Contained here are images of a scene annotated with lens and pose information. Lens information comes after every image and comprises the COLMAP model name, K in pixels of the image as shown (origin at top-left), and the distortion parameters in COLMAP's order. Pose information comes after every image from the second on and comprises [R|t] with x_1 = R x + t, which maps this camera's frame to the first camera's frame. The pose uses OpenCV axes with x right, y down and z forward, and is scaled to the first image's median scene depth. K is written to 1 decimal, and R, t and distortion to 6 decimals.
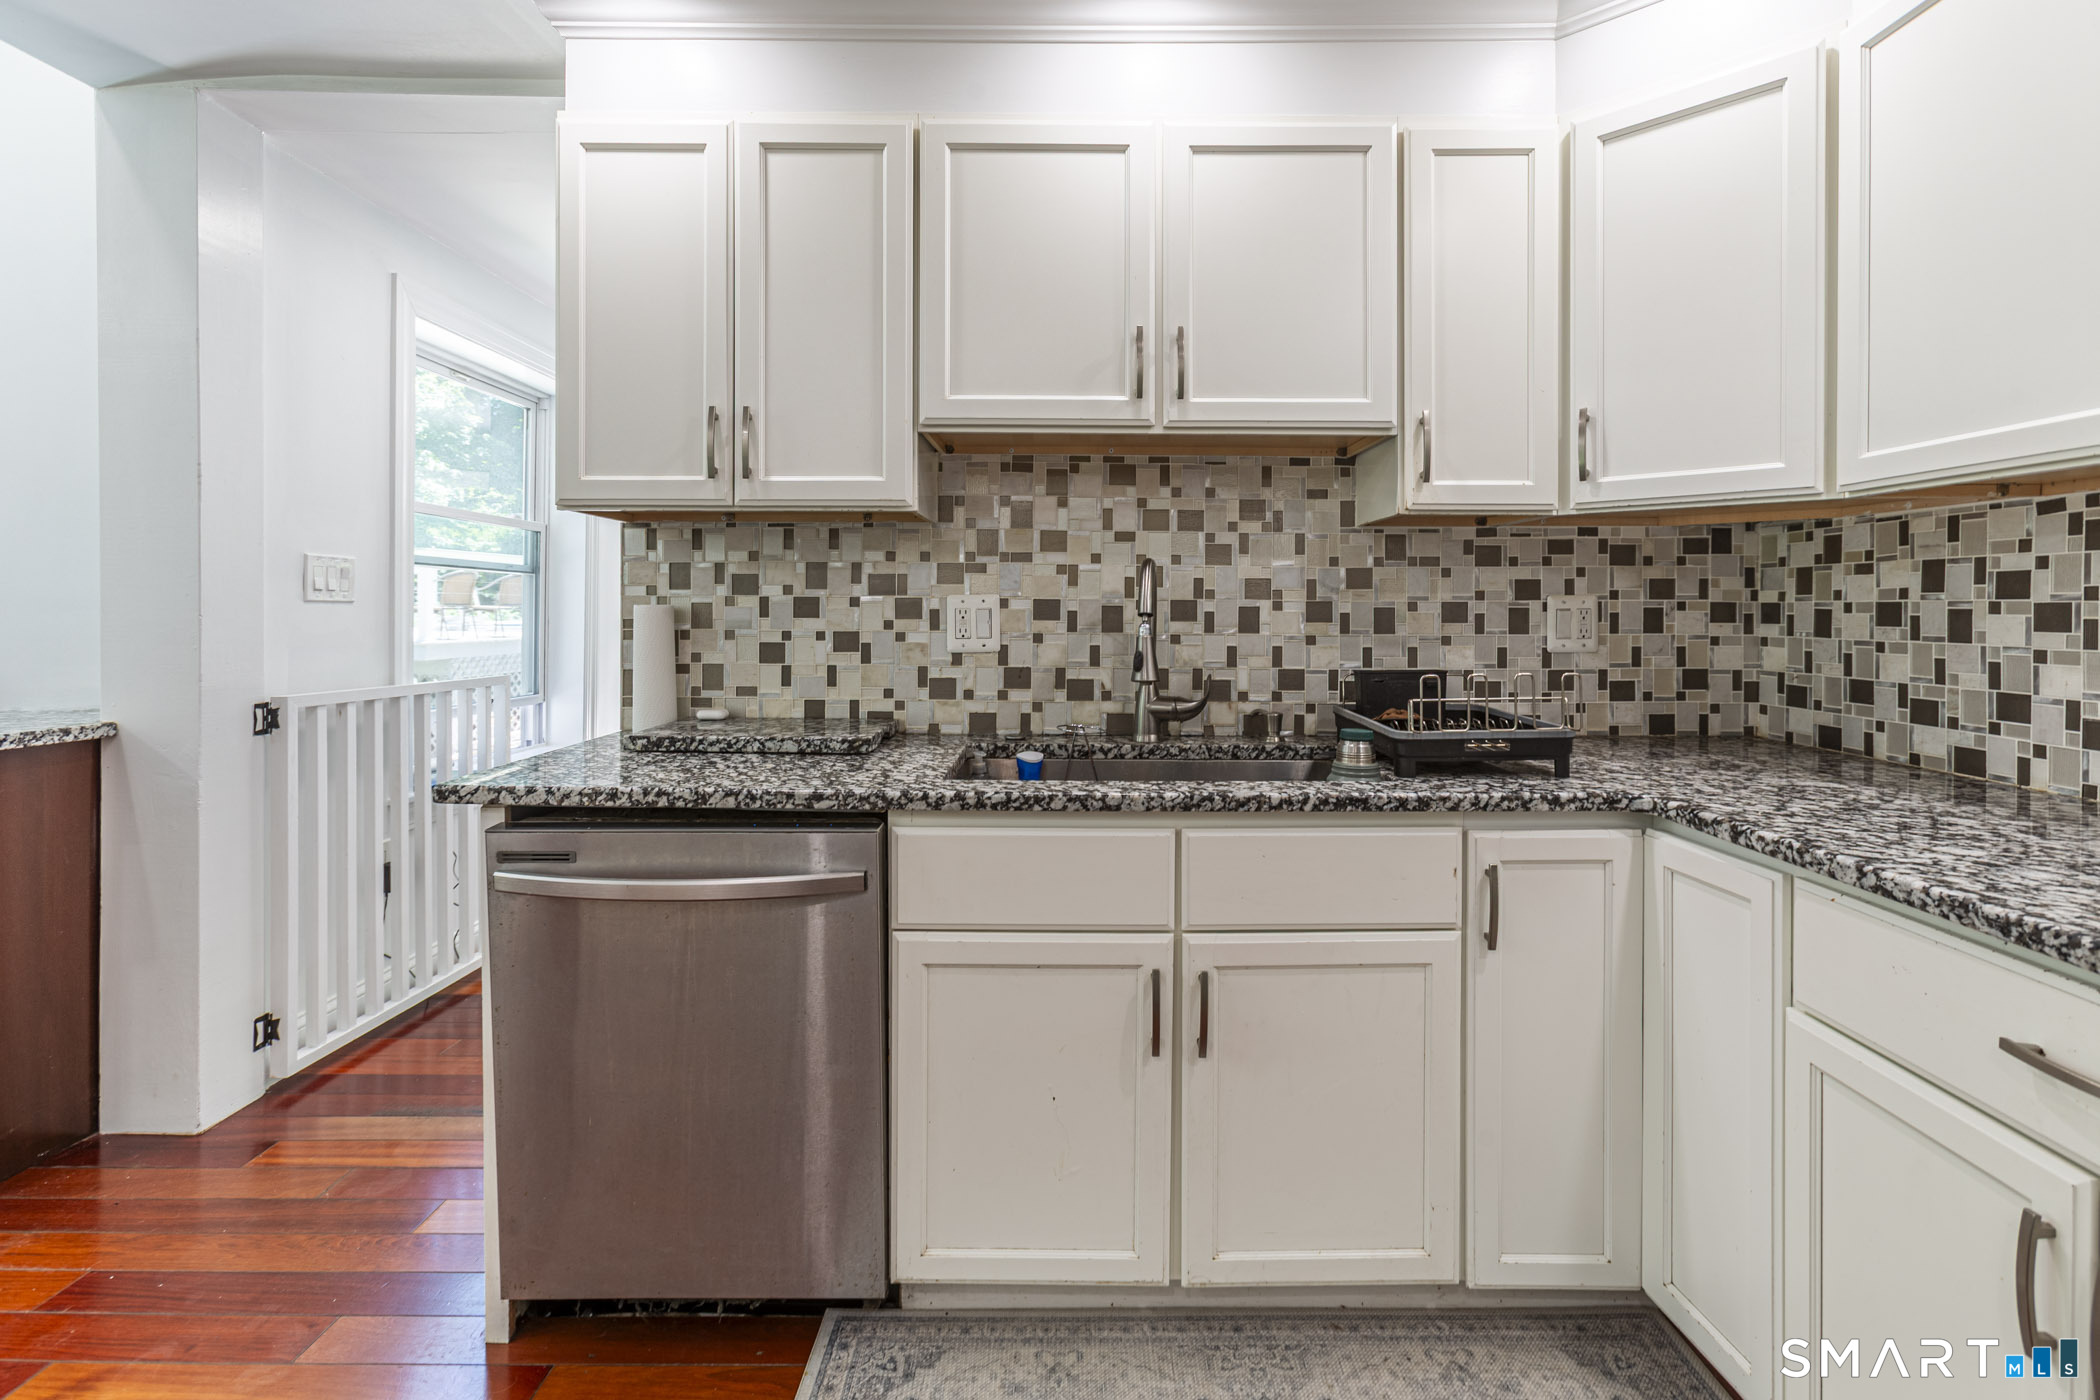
lens RADIAL K [[987.0, 0, 1054.9], [0, 987.0, 607.2], [0, 0, 1]] dist [-0.003136, -0.000077]
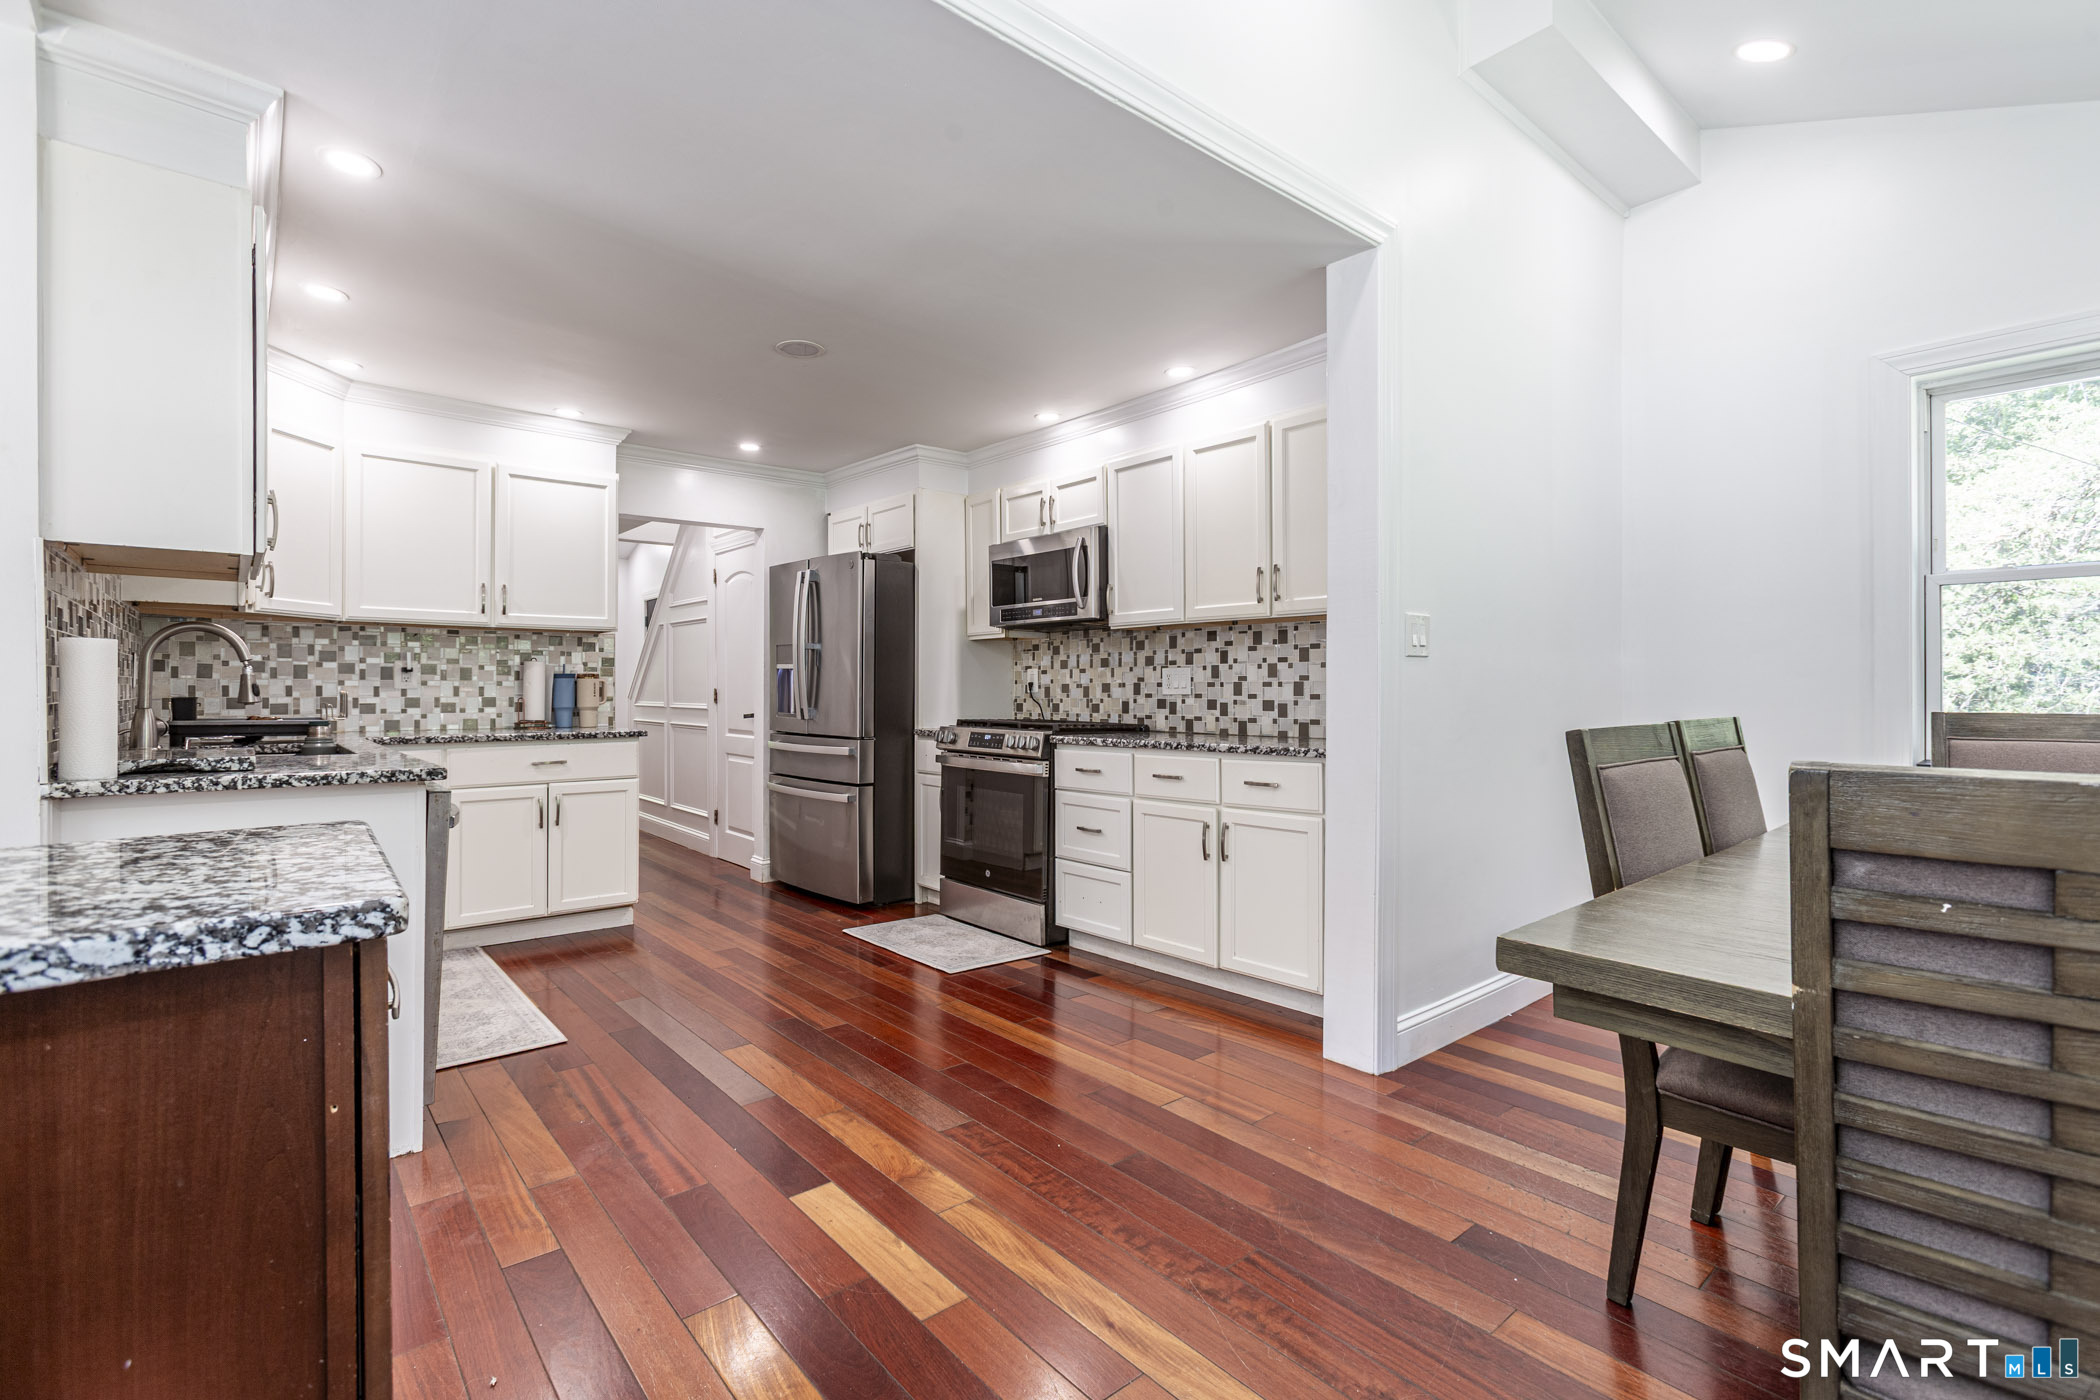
lens RADIAL K [[951.6, 0, 1046.5], [0, 951.6, 672.6], [0, 0, 1]] dist [-0.024831, 0.019841]
pose [[-0.645663, 0.009438, 0.763564, -1.616283], [-0.002729, 0.999889, -0.014667, 0.038906], [-0.763618, -0.011554, -0.645565, 0.858088]]
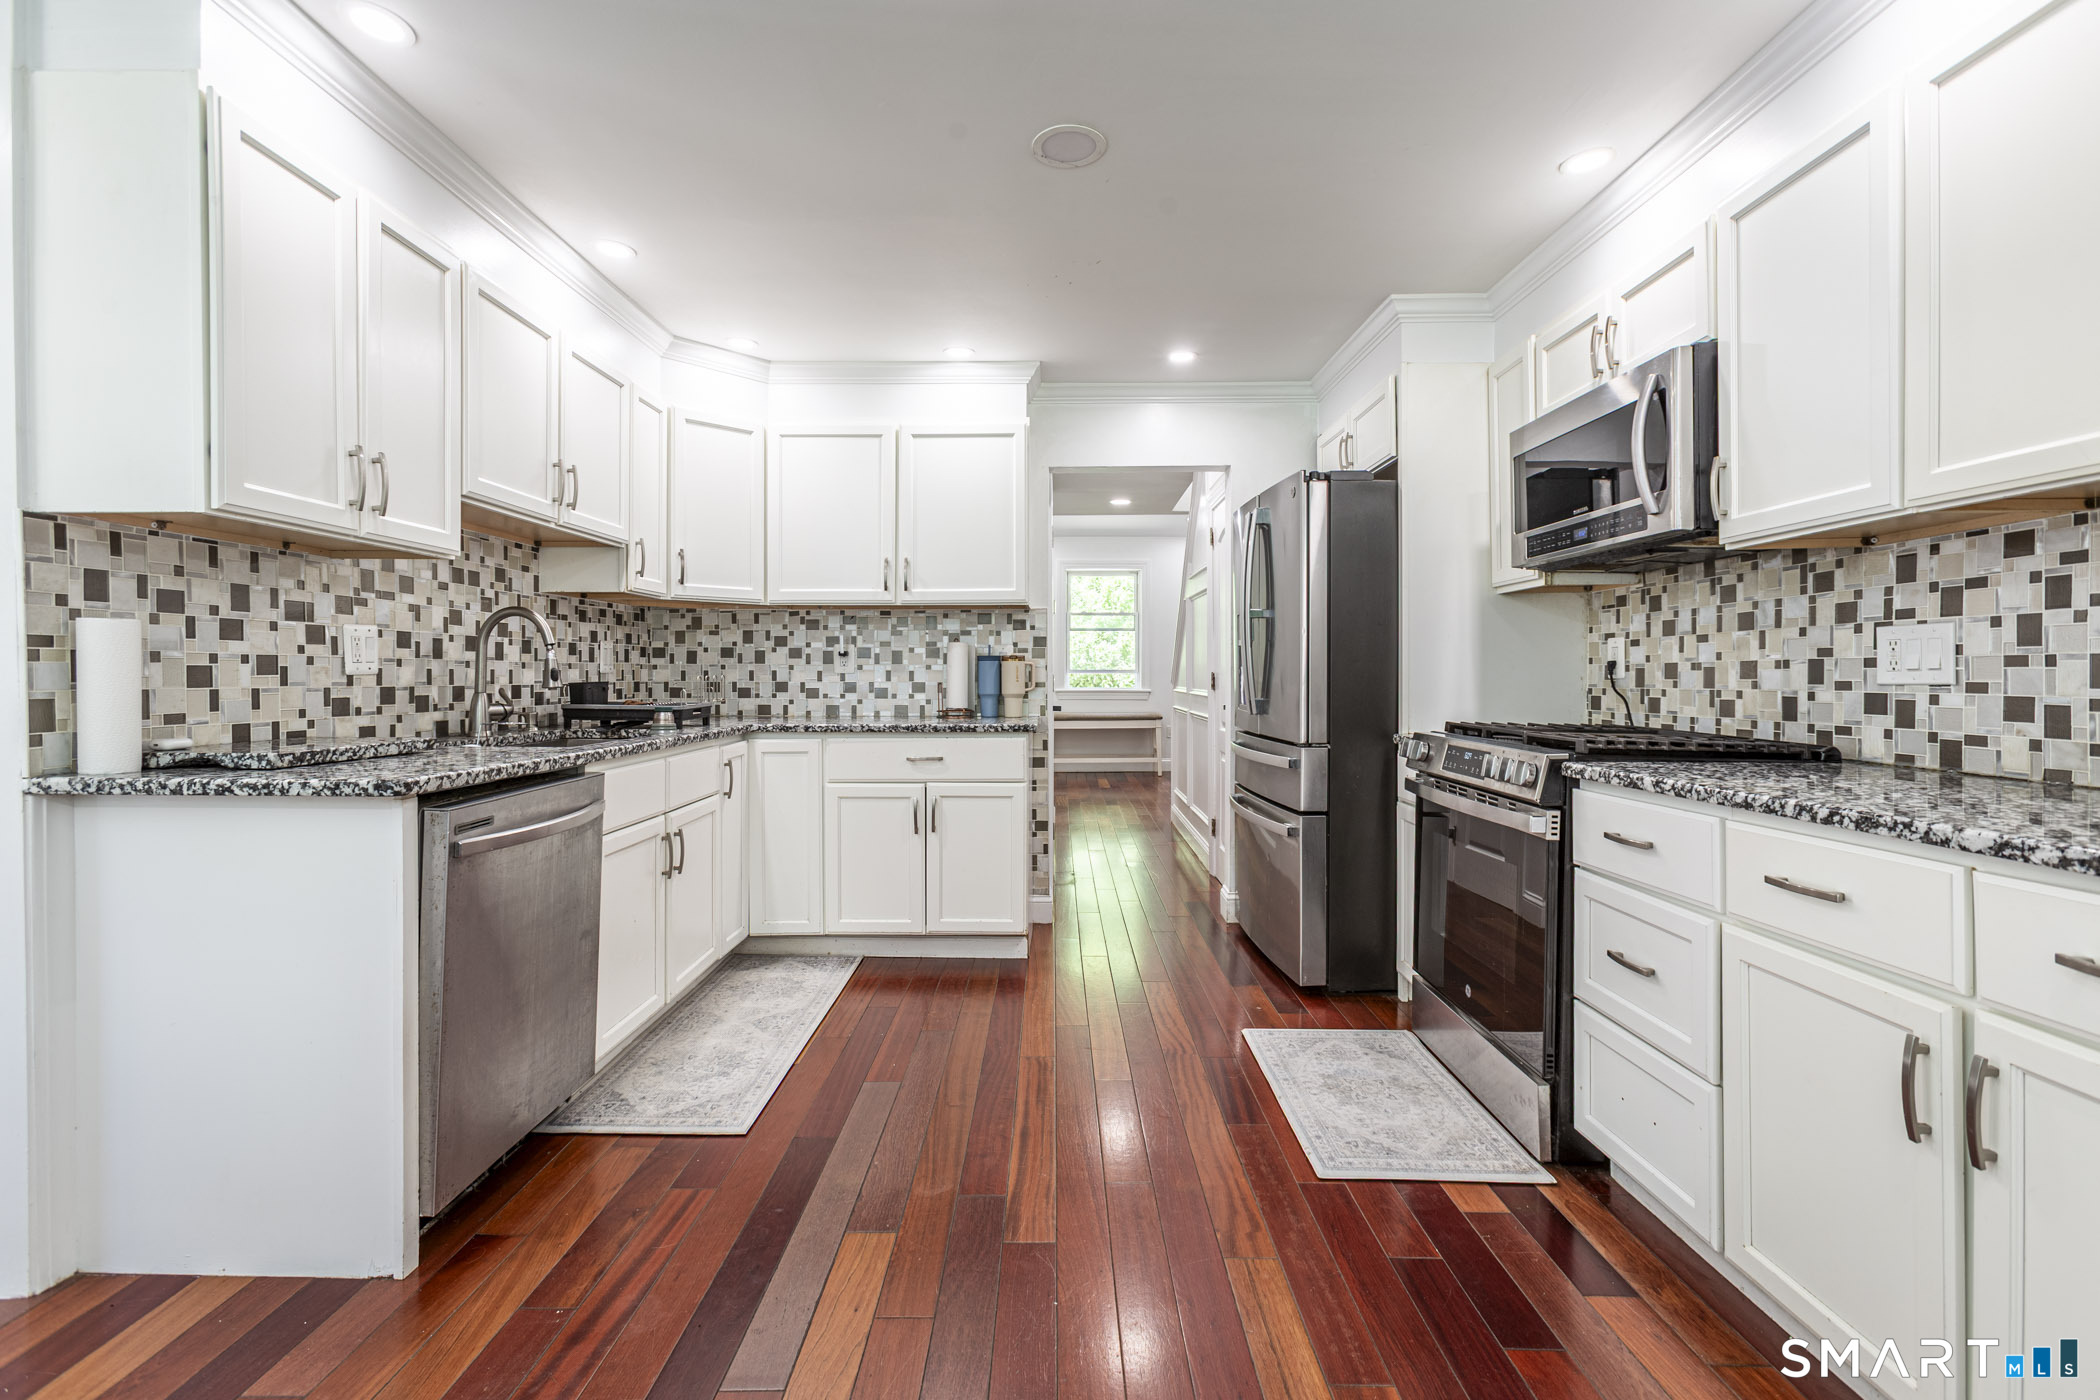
lens RADIAL K [[951.6, 0, 1046.5], [0, 951.6, 672.6], [0, 0, 1]] dist [-0.024831, 0.019841]
pose [[0.010805, -0.003261, 0.999936, -1.178902], [0.000918, 0.999994, 0.003252, 0.040385], [-0.999941, 0.000882, 0.010808, 0.185531]]
